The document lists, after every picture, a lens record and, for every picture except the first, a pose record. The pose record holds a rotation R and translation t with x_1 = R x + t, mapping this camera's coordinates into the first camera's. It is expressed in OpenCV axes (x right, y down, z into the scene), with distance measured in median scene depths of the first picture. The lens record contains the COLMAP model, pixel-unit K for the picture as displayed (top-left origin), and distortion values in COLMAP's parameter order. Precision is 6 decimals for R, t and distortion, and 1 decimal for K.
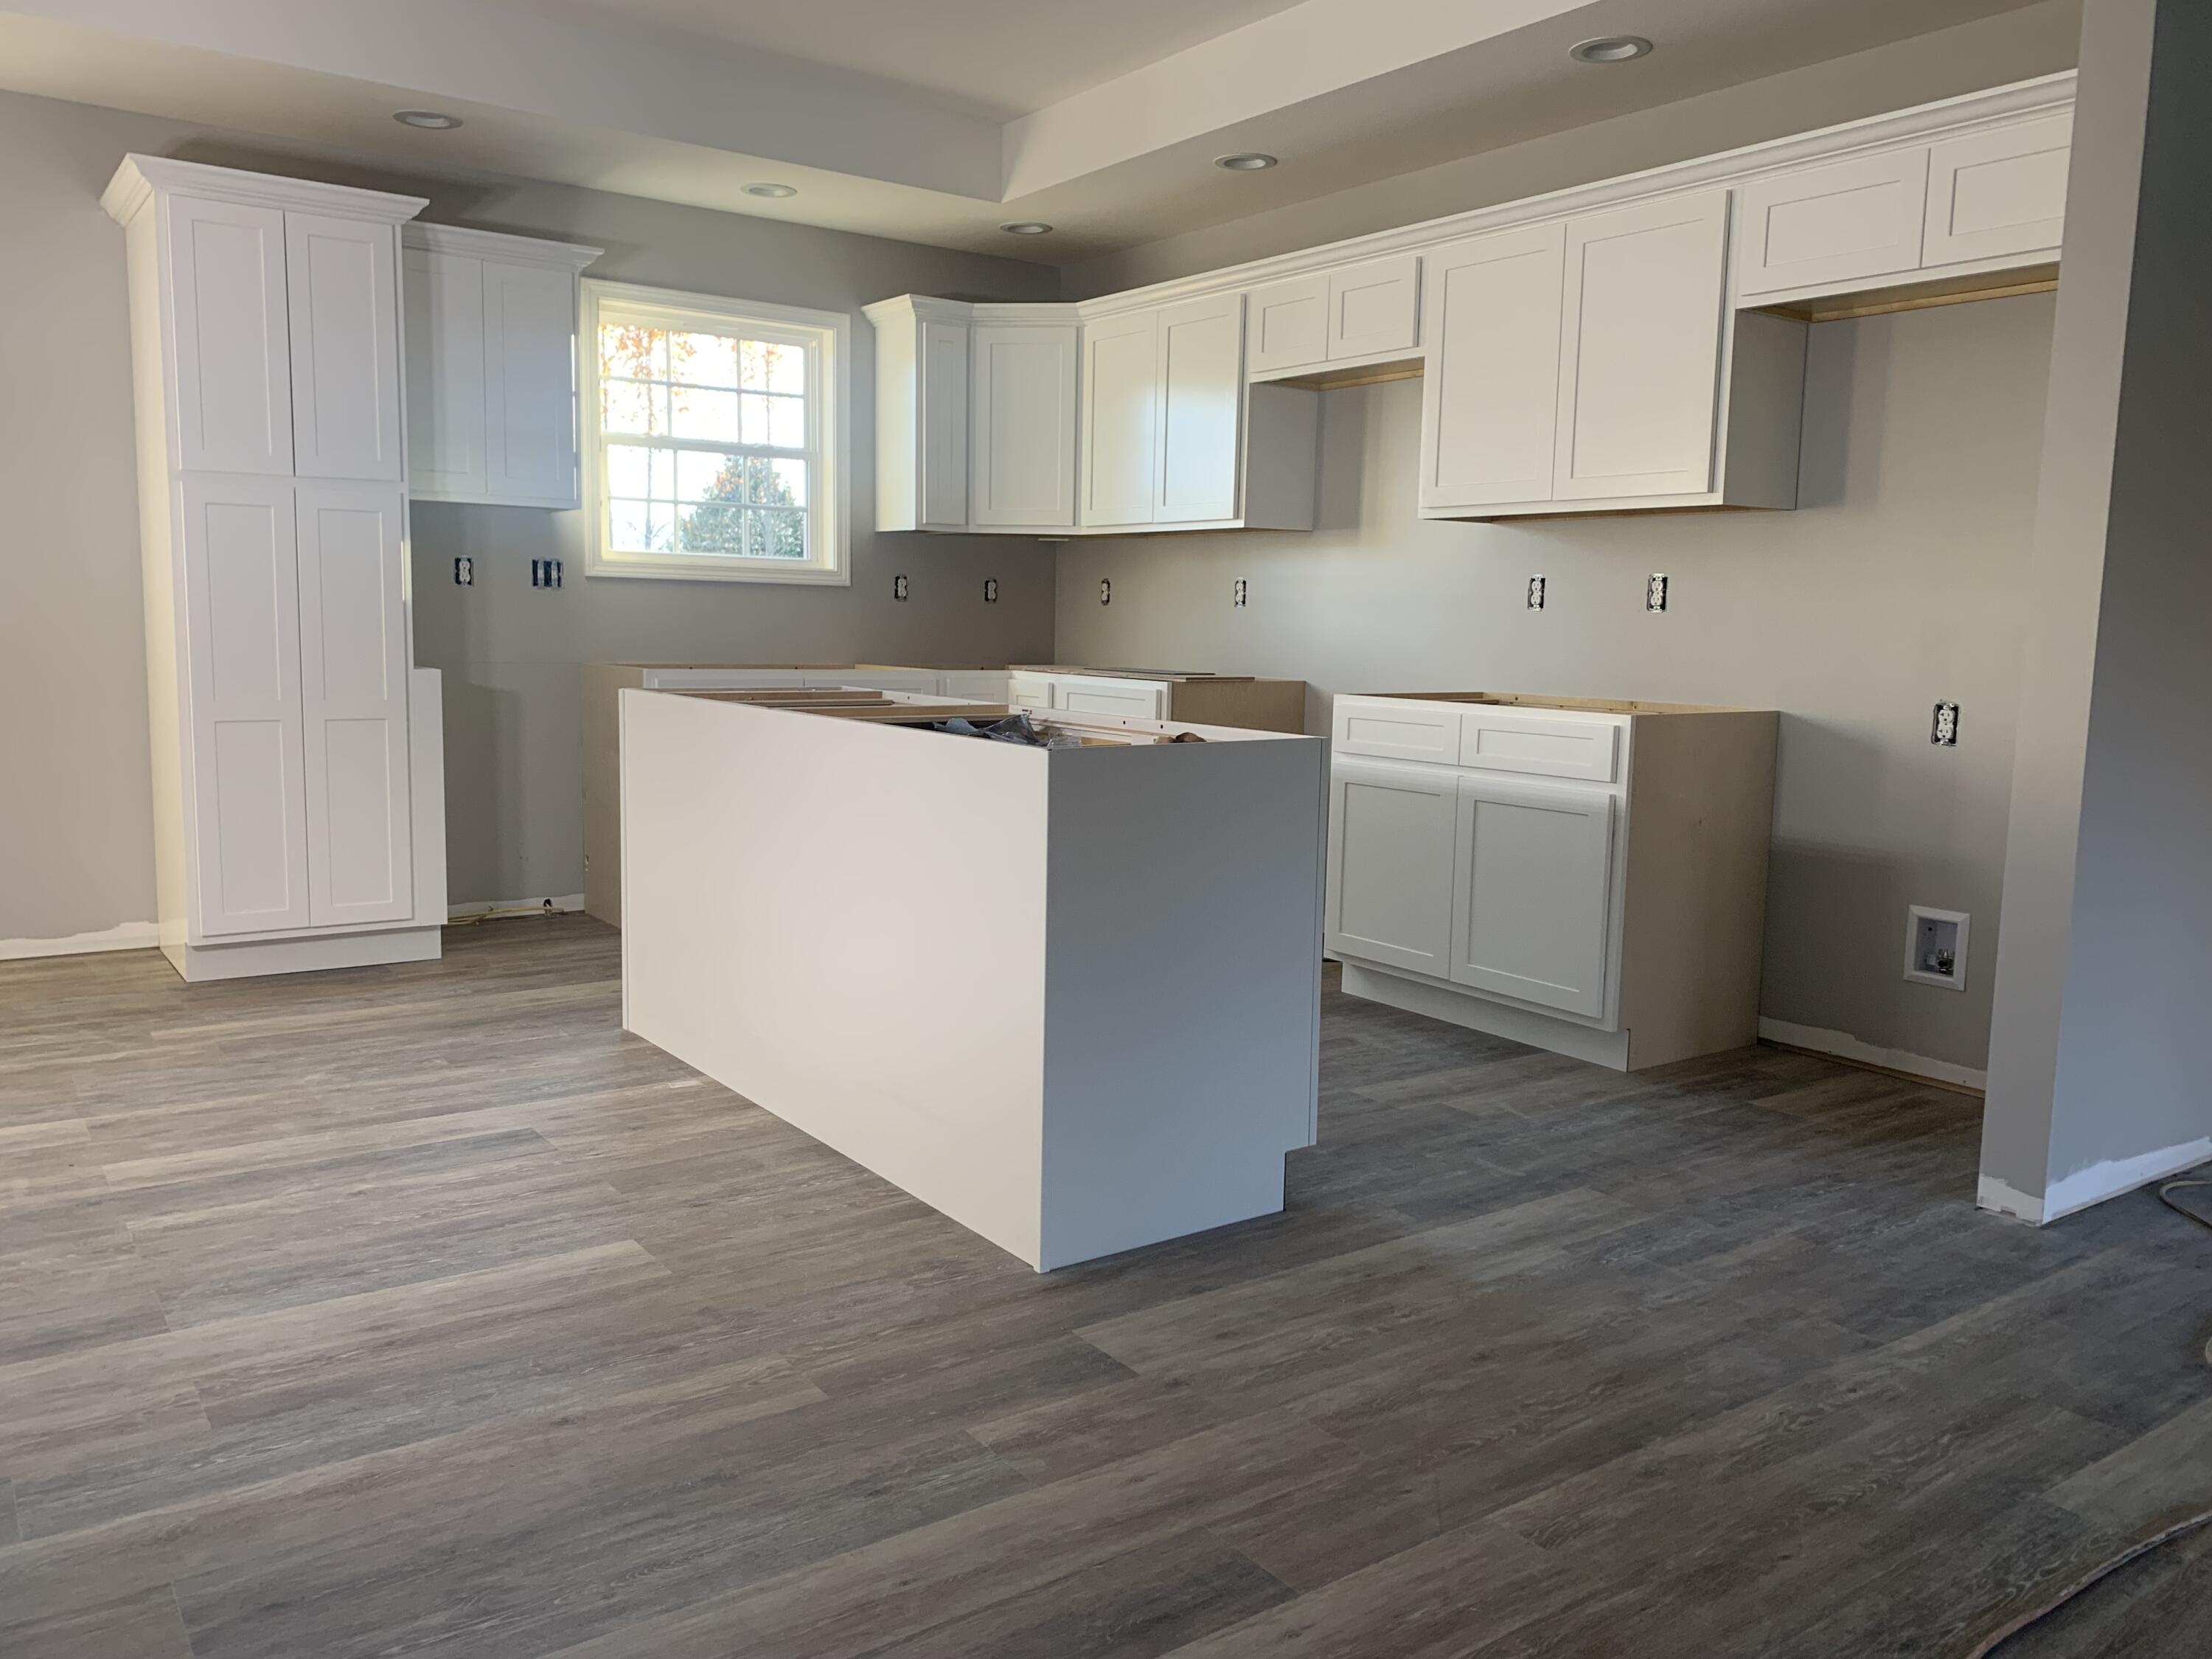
lens RADIAL K [[1696.2, 0, 1094.1], [0, 1696.2, 815.1], [0, 0, 1]] dist [0.029450, -0.027792]
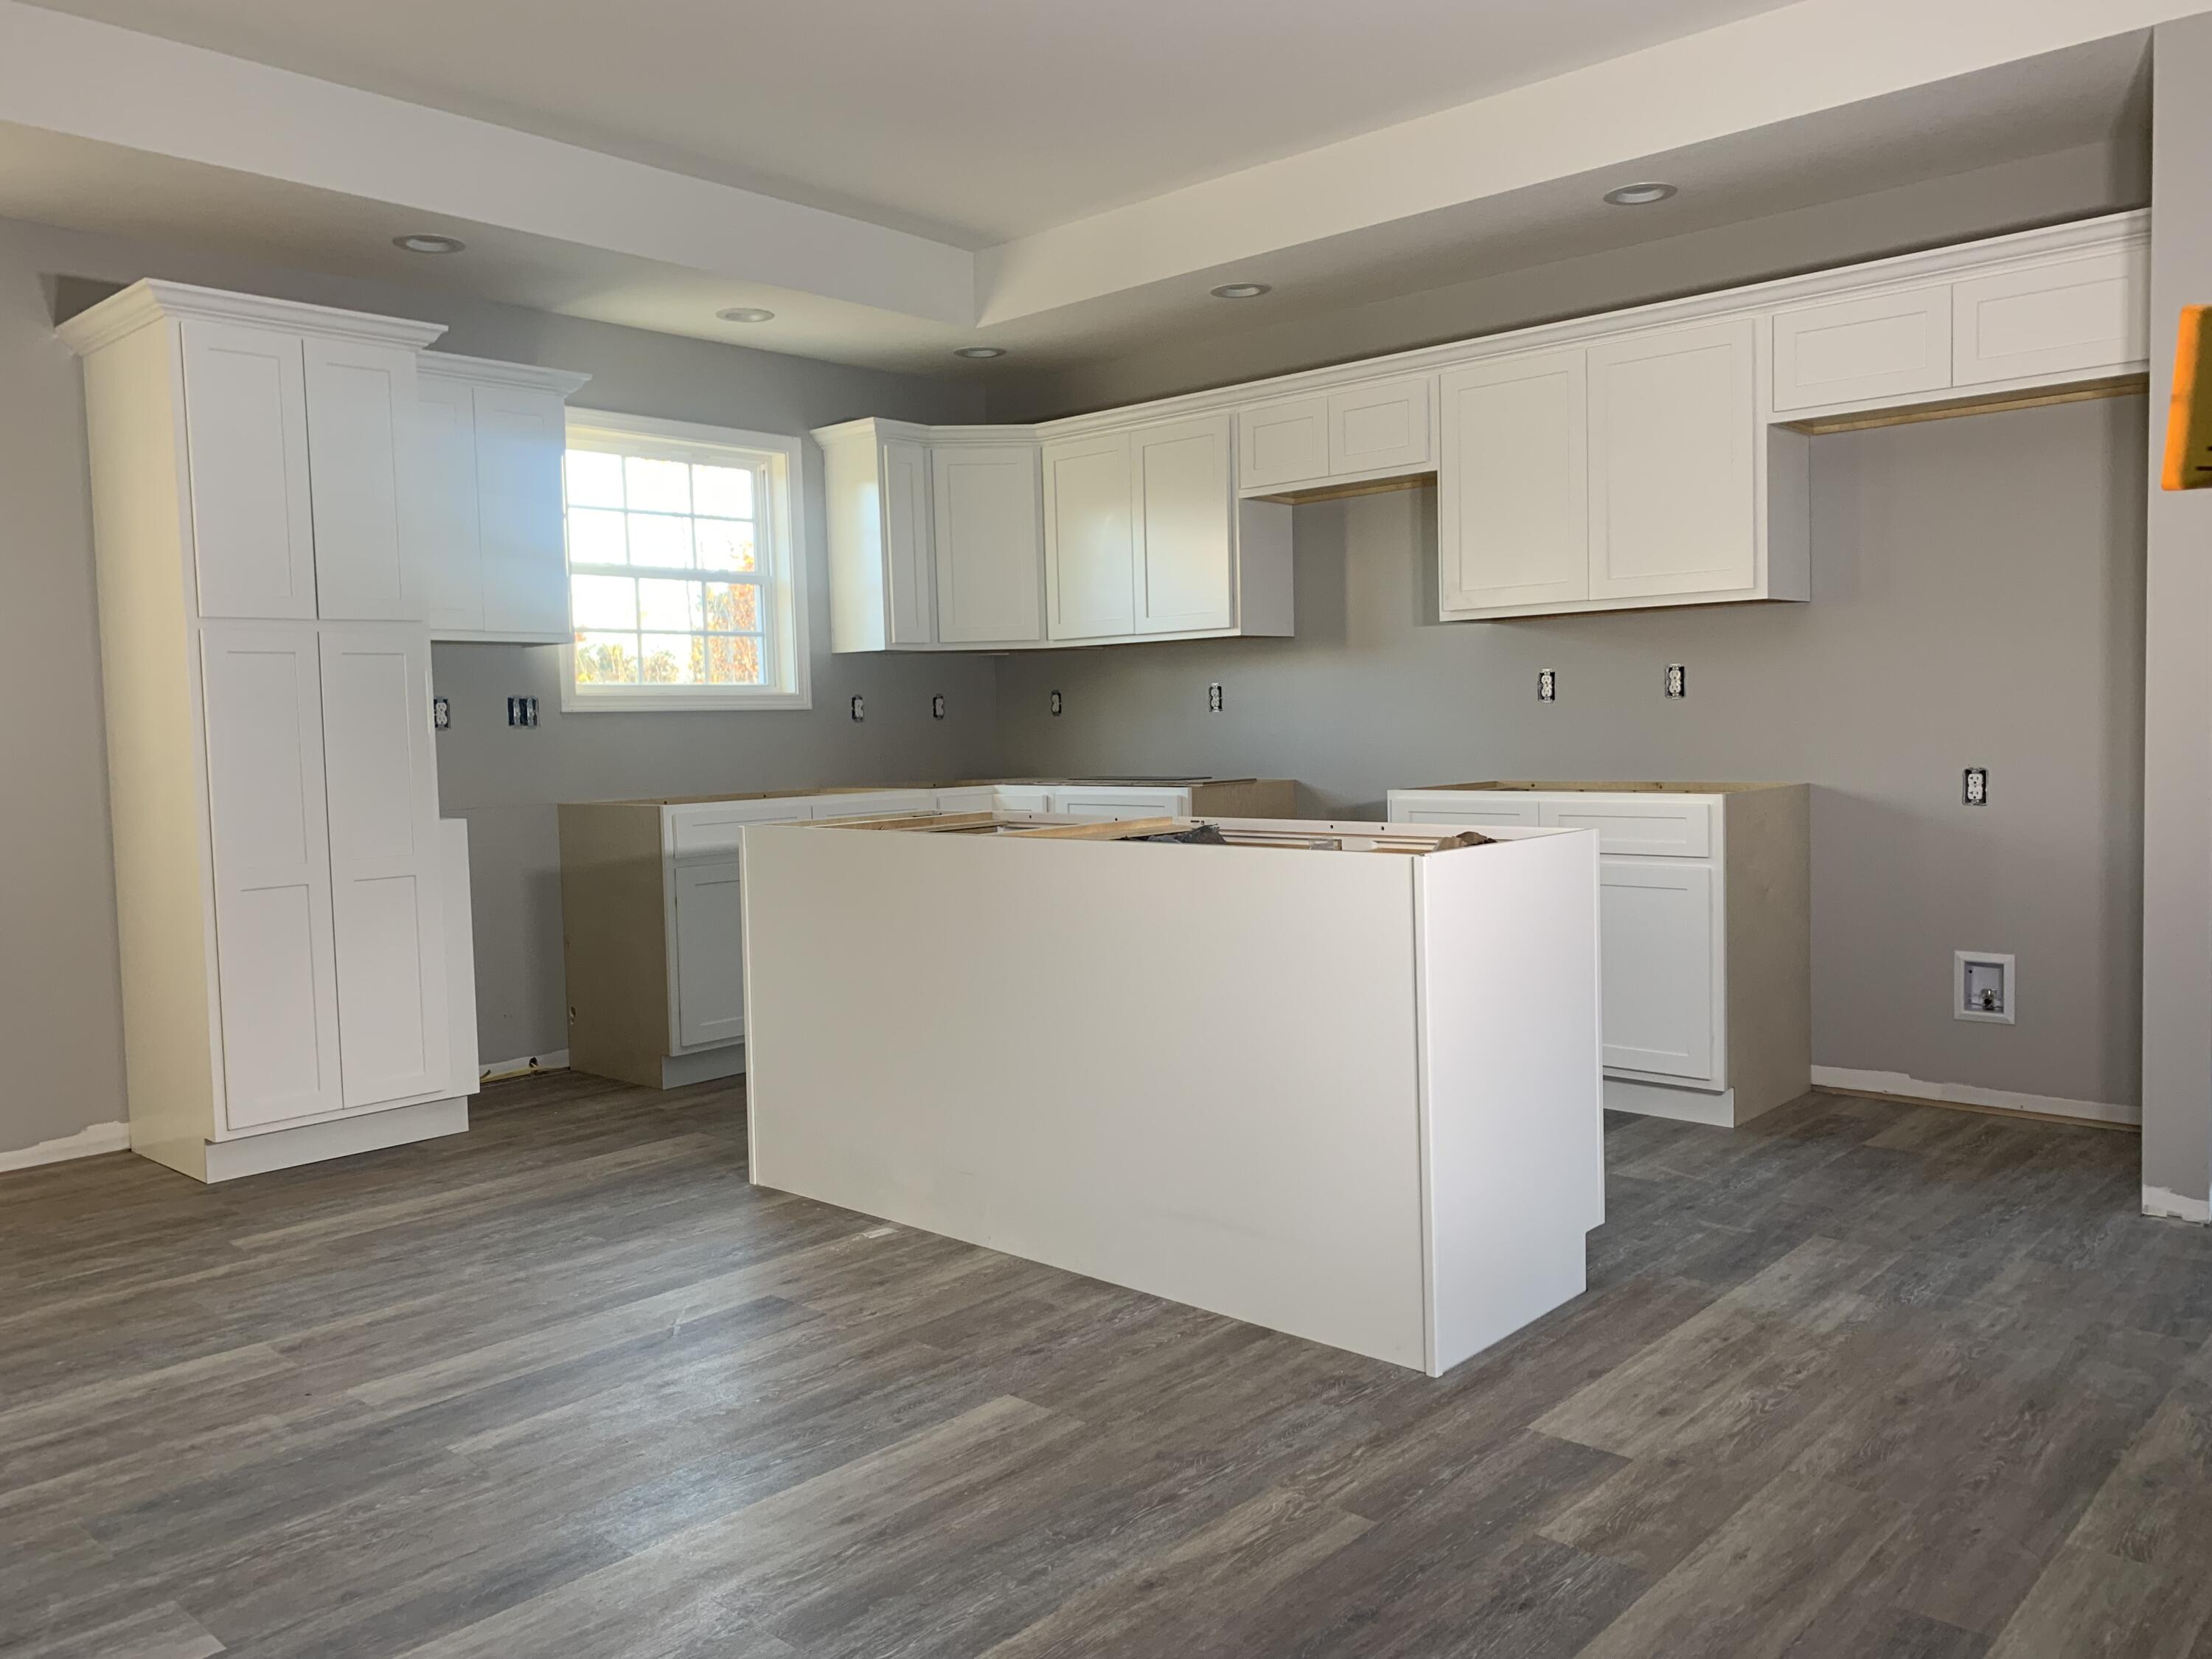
lens RADIAL K [[1696.2, 0, 1101.1], [0, 1696.2, 823.8], [0, 0, 1]] dist [0.029450, -0.027792]
pose [[0.977461, -0.060501, 0.202263, -0.280040], [0.071600, 0.996278, -0.048006, -0.015870], [-0.198606, 0.061406, 0.978154, 0.020075]]
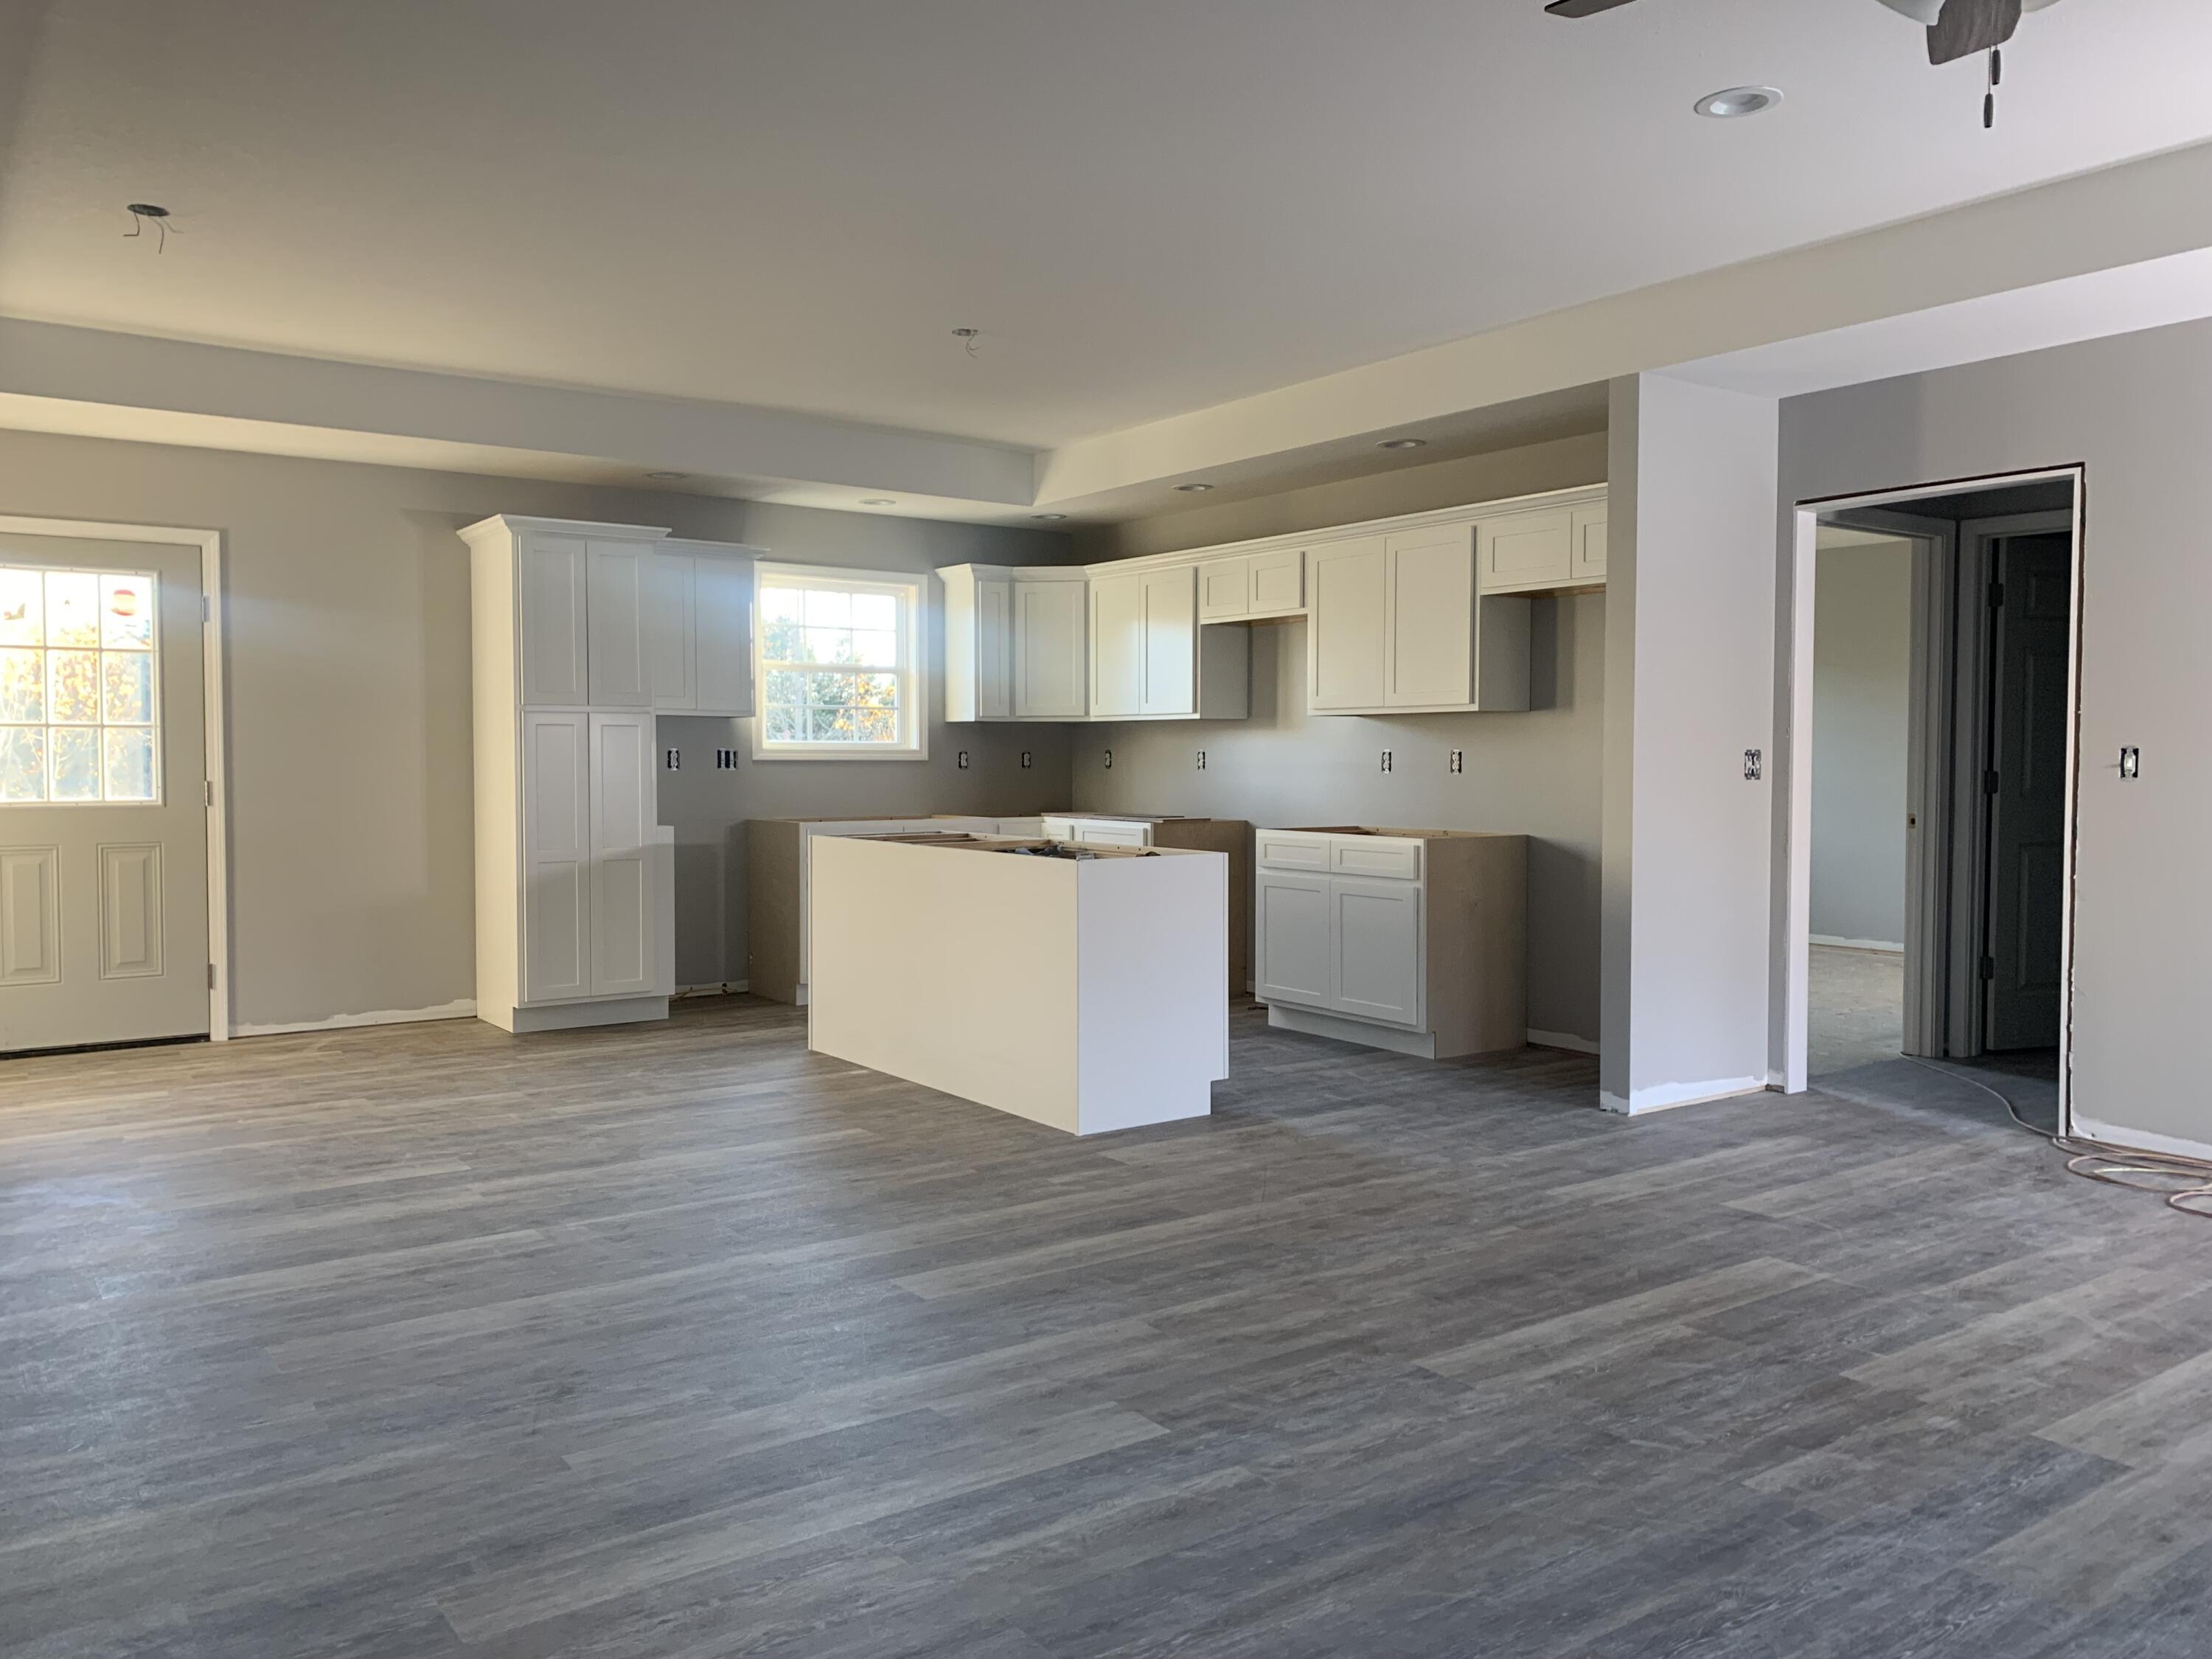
lens RADIAL K [[1696.2, 0, 1104.9], [0, 1696.2, 805.9], [0, 0, 1]] dist [0.029450, -0.027792]
pose [[0.999798, -0.020046, 0.001371, 0.001832], [0.020089, 0.995871, -0.088526, 0.047594], [0.000409, 0.088536, 0.996073, -0.626465]]
